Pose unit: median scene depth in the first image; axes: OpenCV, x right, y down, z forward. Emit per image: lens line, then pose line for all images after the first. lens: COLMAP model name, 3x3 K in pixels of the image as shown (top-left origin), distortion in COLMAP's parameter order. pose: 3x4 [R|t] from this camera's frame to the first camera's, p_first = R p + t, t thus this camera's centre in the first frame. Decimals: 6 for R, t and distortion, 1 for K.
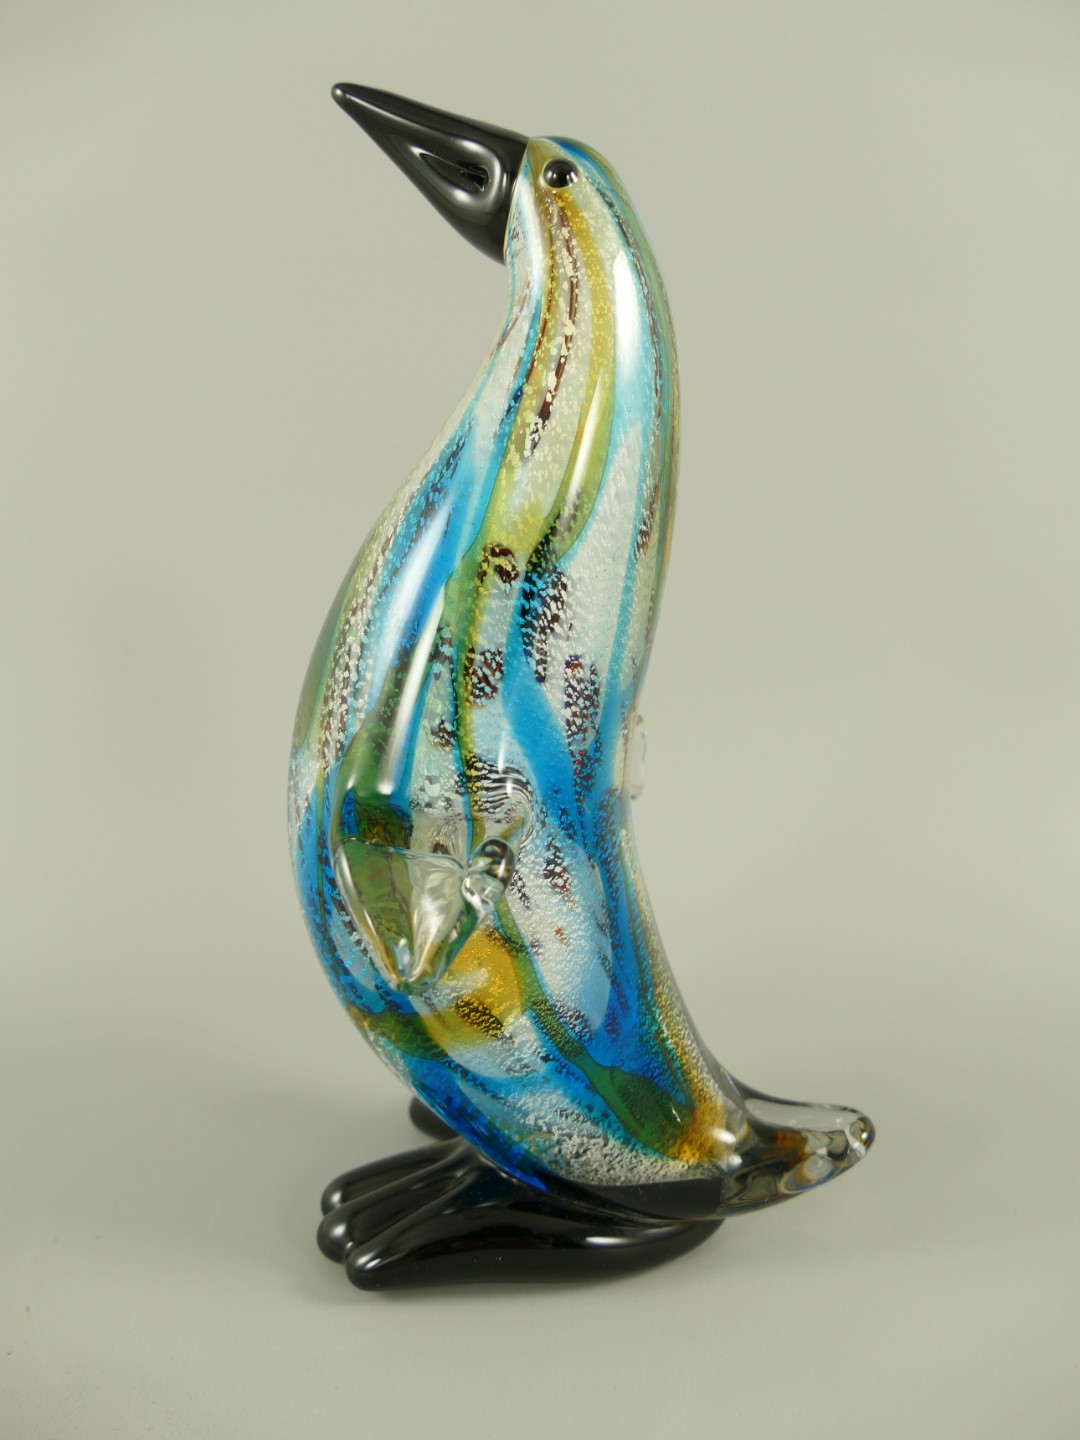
lens RADIAL K [[1157.1, 0, 540.0], [0, 1157.1, 720.0], [0, 0, 1]] dist [0.046553, -0.007343]
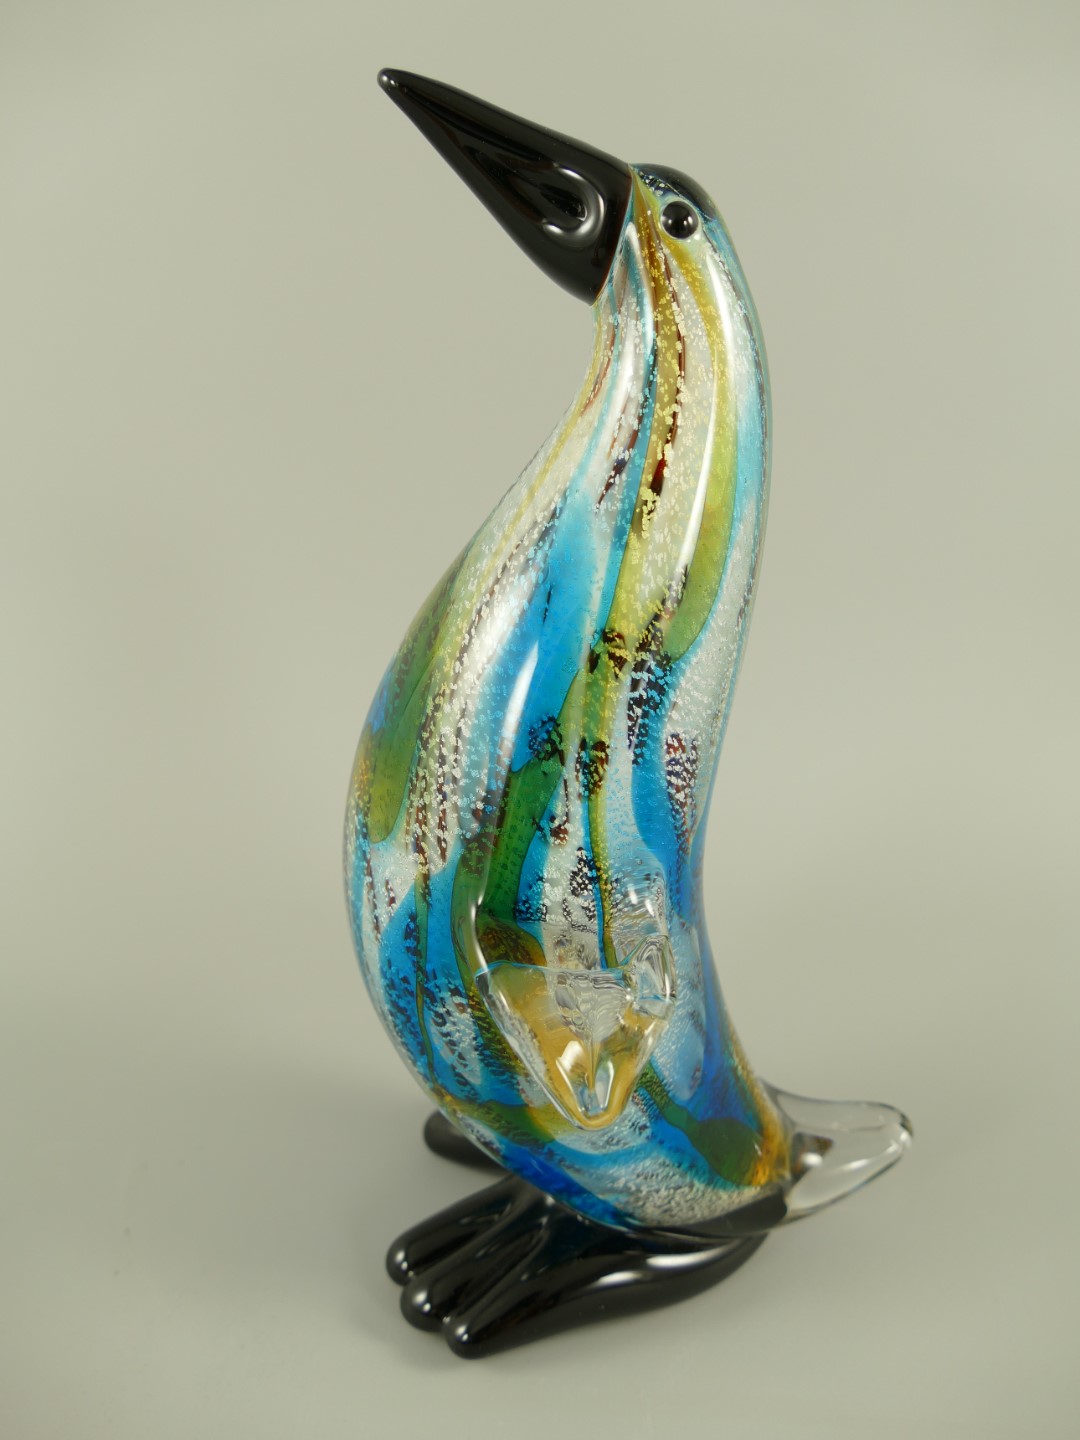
lens RADIAL K [[1157.1, 0, 540.0], [0, 1157.1, 720.0], [0, 0, 1]] dist [0.046553, -0.007343]
pose [[0.978477, -0.042273, 0.201981, -0.276953], [0.014770, 0.990629, 0.135783, -0.200650], [-0.205828, -0.129877, 0.969931, 0.087203]]
